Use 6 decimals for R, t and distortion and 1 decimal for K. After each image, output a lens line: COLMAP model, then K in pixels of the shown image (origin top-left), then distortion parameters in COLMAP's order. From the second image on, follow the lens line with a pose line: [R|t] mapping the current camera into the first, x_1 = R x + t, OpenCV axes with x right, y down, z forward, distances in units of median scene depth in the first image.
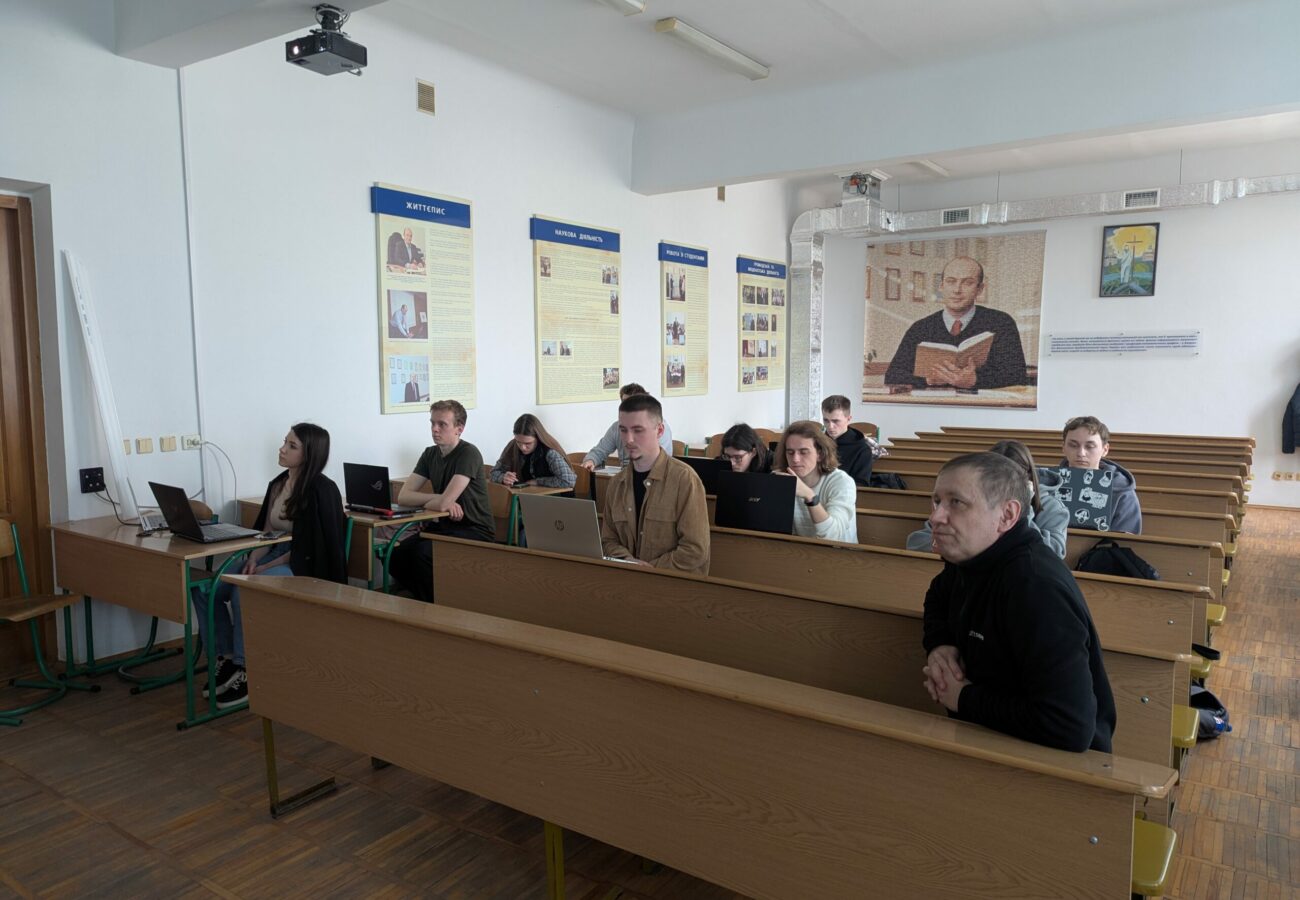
lens RADIAL K [[926.5, 0, 650.2], [0, 926.5, 453.3], [0, 0, 1]] dist [0.058702, -0.050587]
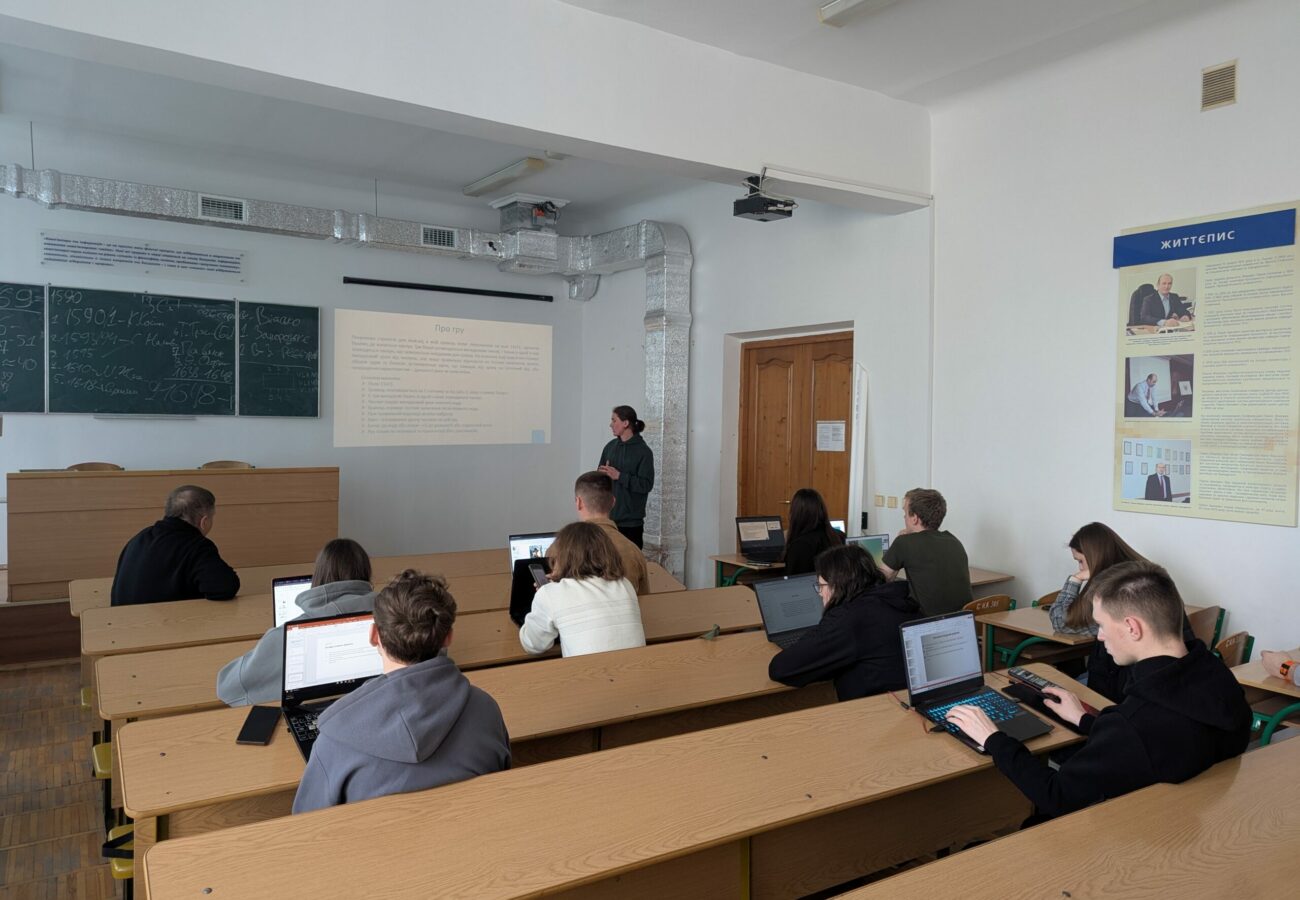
lens RADIAL K [[926.5, 0, 648.4], [0, 926.5, 456.1], [0, 0, 1]] dist [0.058702, -0.050587]
pose [[-0.393733, 0.031505, -0.918685, 0.661894], [-0.106315, 0.991145, 0.079555, -0.117317], [0.913056, 0.128994, -0.386897, 0.993468]]
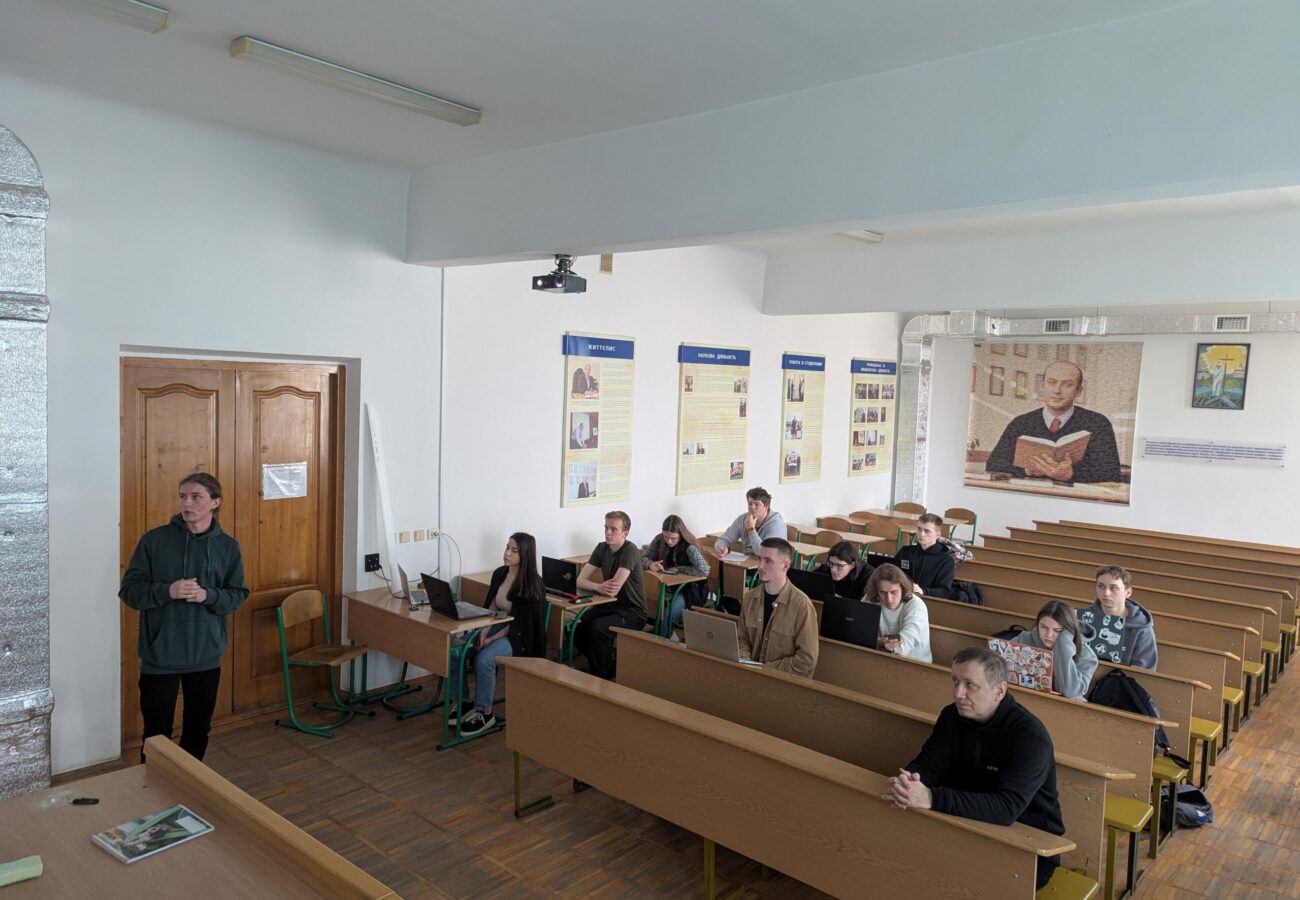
lens RADIAL K [[926.5, 0, 643.1], [0, 926.5, 455.4], [0, 0, 1]] dist [0.058702, -0.050587]
pose [[0.991125, 0.044569, -0.125243, -0.020001], [-0.047911, 0.998568, -0.023802, -0.095026], [0.124003, 0.029591, 0.991841, -0.271301]]
